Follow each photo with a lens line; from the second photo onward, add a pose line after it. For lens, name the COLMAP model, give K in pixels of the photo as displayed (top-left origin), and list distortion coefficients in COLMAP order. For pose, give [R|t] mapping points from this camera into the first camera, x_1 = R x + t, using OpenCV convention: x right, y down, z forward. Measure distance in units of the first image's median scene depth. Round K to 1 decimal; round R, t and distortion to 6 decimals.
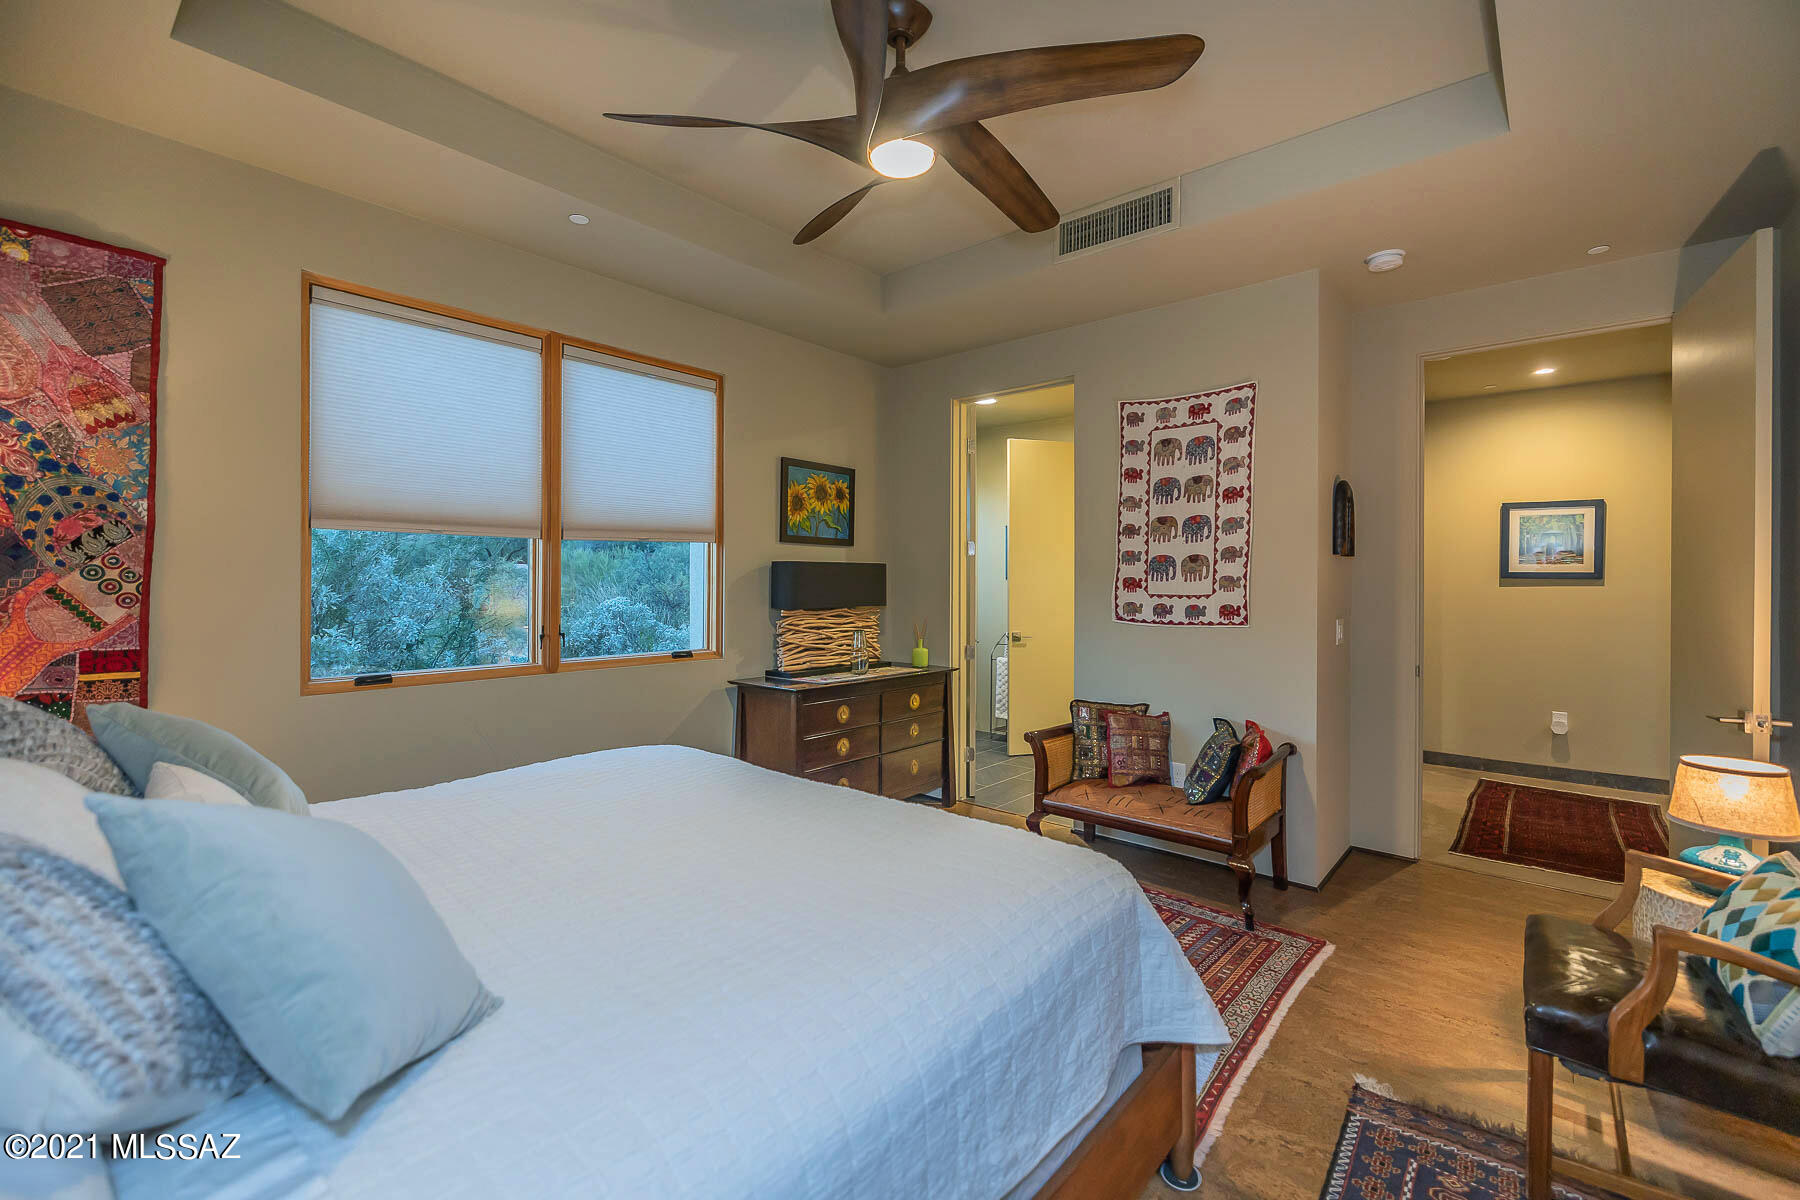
lens RADIAL K [[788.1, 0, 893.0], [0, 788.1, 577.2], [0, 0, 1]] dist [-0.000118, -0.000149]
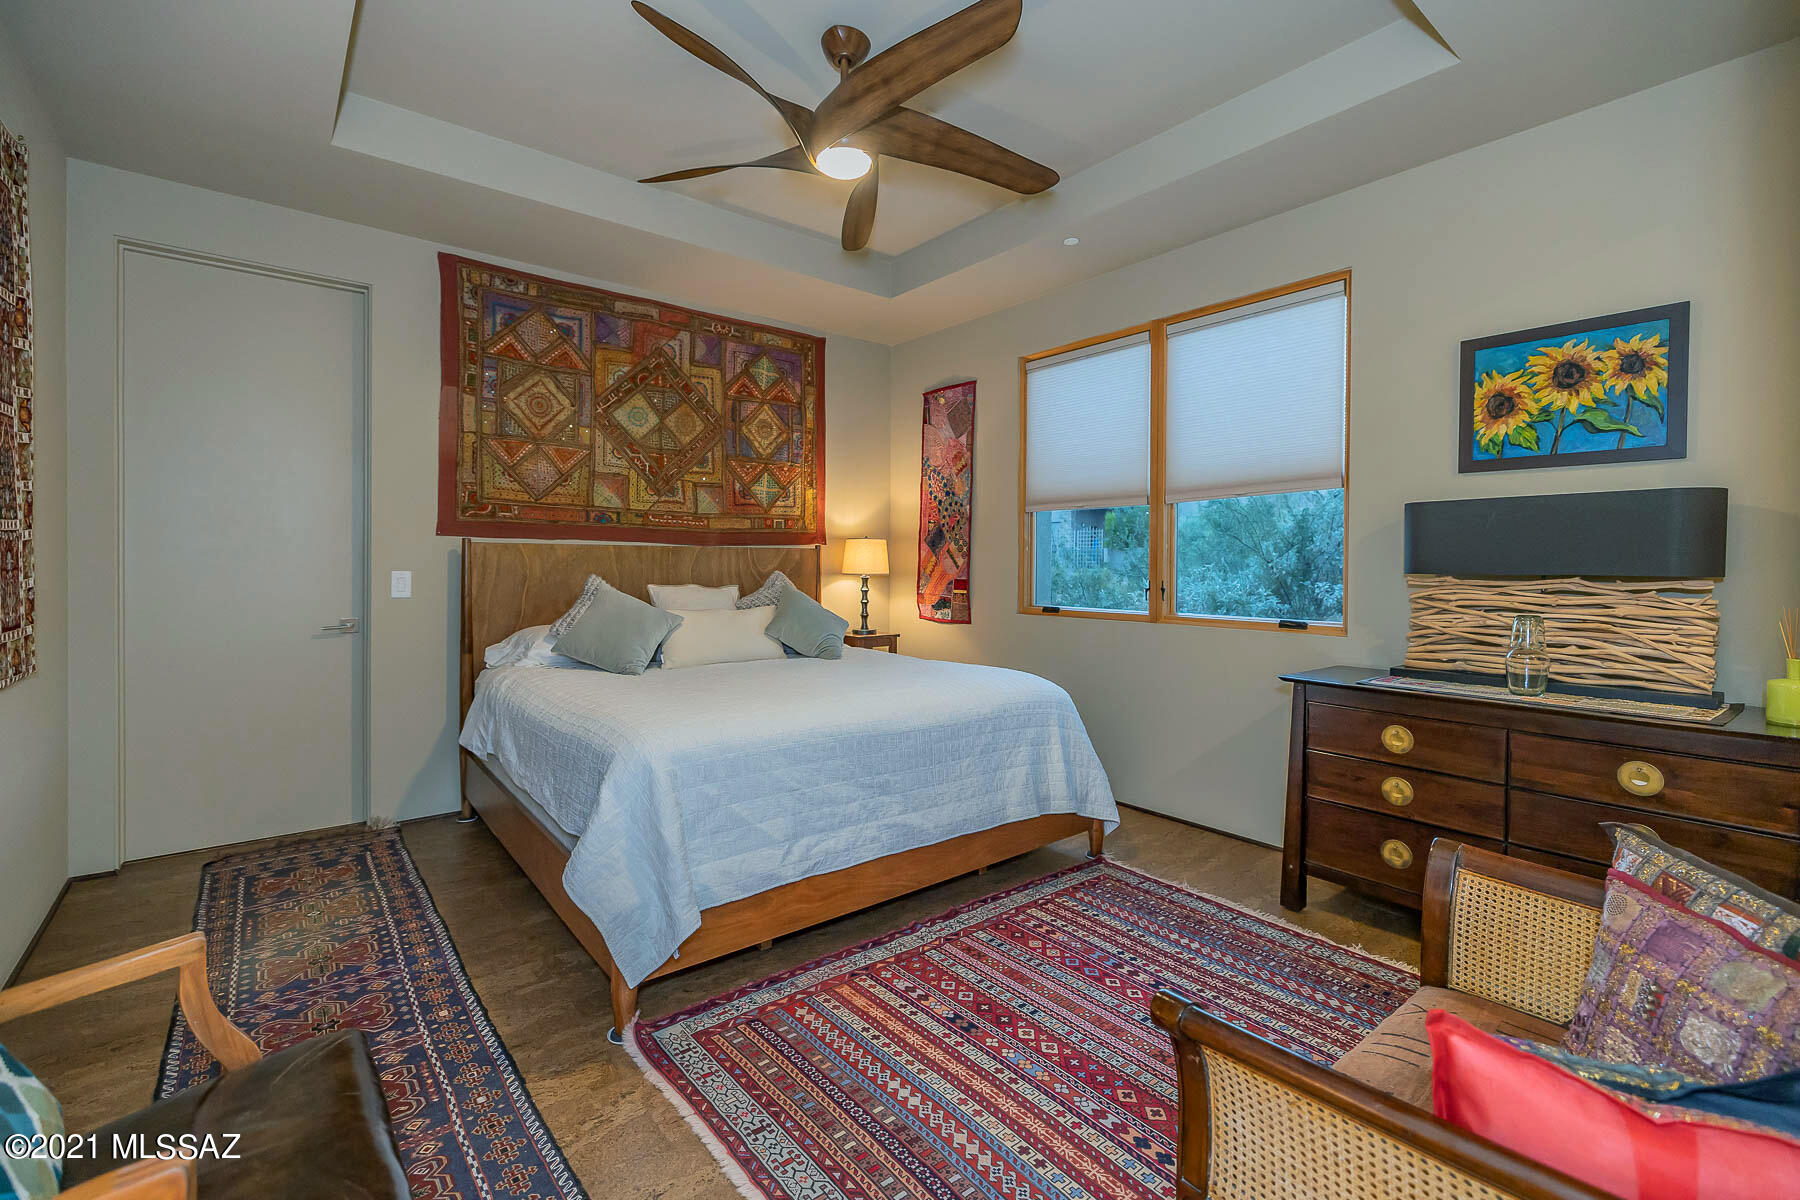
lens RADIAL K [[788.1, 0, 893.0], [0, 788.1, 577.2], [0, 0, 1]] dist [-0.000118, -0.000149]
pose [[-0.198000, 0.010525, -0.980145, 0.606868], [-0.003952, 0.999926, 0.011536, 0.036383], [0.980194, 0.006158, -0.197944, 0.693866]]
